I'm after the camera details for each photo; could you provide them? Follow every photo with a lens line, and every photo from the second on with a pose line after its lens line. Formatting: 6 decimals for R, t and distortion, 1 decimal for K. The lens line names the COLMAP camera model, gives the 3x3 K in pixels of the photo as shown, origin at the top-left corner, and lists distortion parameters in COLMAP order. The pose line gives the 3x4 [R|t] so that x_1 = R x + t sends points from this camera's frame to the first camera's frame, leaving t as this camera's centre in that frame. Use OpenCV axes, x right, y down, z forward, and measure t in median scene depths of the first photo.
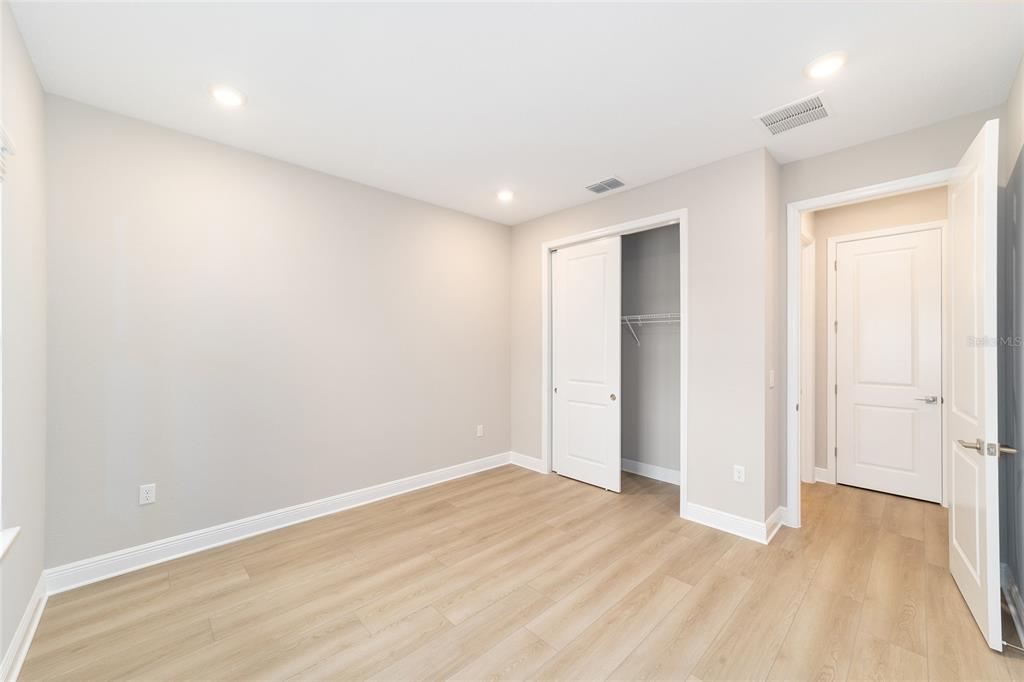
lens RADIAL K [[392.1, 0, 507.8], [0, 392.1, 344.2], [0, 0, 1]] dist [-0.005242, 0.002736]
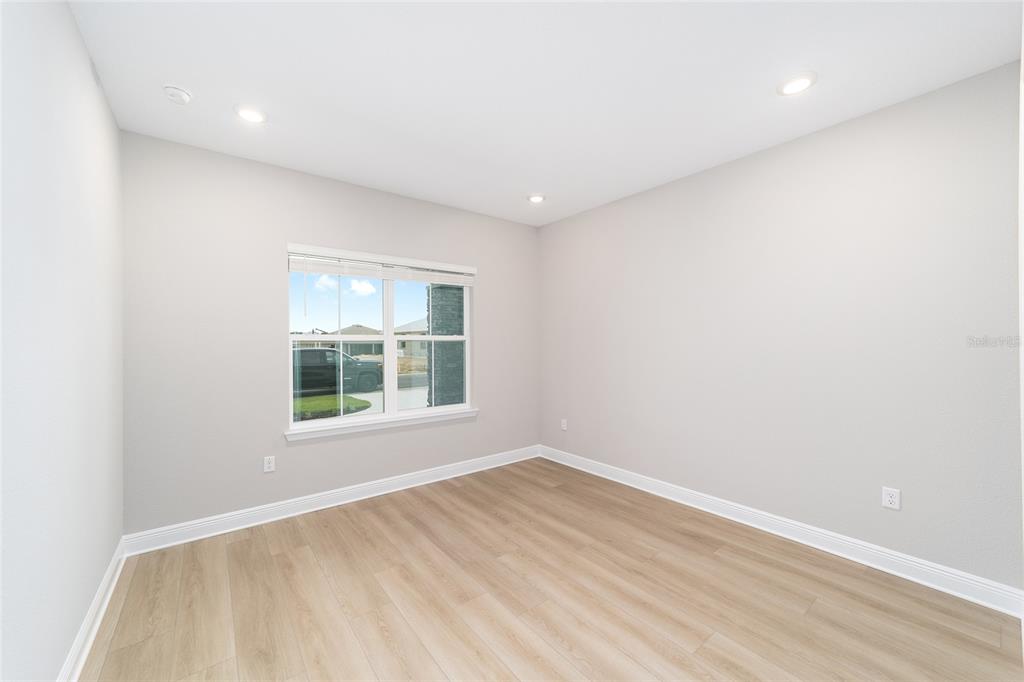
lens RADIAL K [[392.1, 0, 510.4], [0, 392.1, 342.7], [0, 0, 1]] dist [-0.005242, 0.002736]
pose [[-0.094134, -0.002385, -0.995557, 0.750006], [0.006992, 0.999971, -0.003056, 0.006481], [0.995535, -0.007249, -0.094115, 0.765664]]
